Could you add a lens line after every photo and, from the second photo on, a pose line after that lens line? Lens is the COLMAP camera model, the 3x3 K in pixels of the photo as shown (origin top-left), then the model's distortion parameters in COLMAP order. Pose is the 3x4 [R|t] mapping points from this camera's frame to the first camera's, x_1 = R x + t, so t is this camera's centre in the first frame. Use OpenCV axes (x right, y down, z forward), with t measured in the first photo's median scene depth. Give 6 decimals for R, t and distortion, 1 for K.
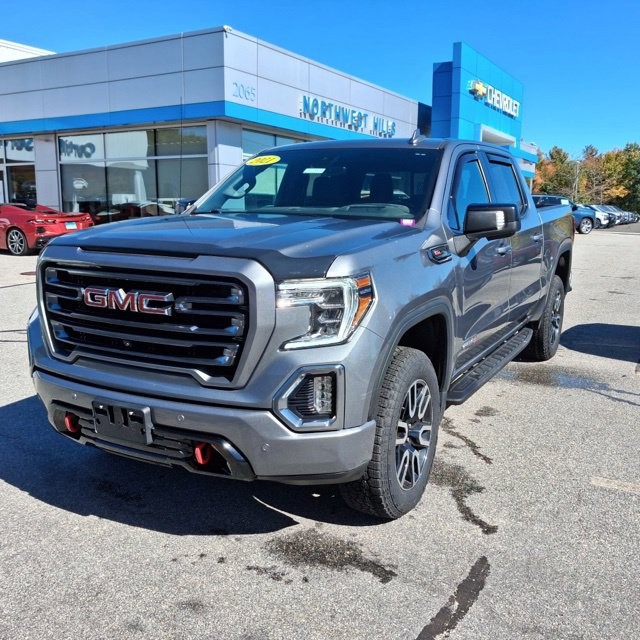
lens RADIAL K [[677.6, 0, 326.2], [0, 677.6, 322.7], [0, 0, 1]] dist [-0.011580, 0.000000]
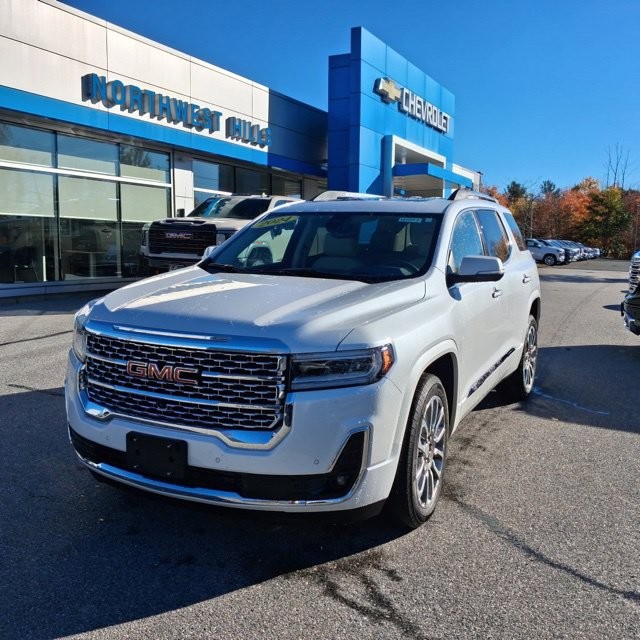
lens RADIAL K [[677.6, 0, 321.2], [0, 677.6, 319.1], [0, 0, 1]] dist [-0.011580, 0.000000]
pose [[0.999076, 0.009268, 0.041977, 0.117755], [-0.007174, 0.998735, -0.049766, -0.044353], [-0.042385, 0.049419, 0.997878, 0.241647]]
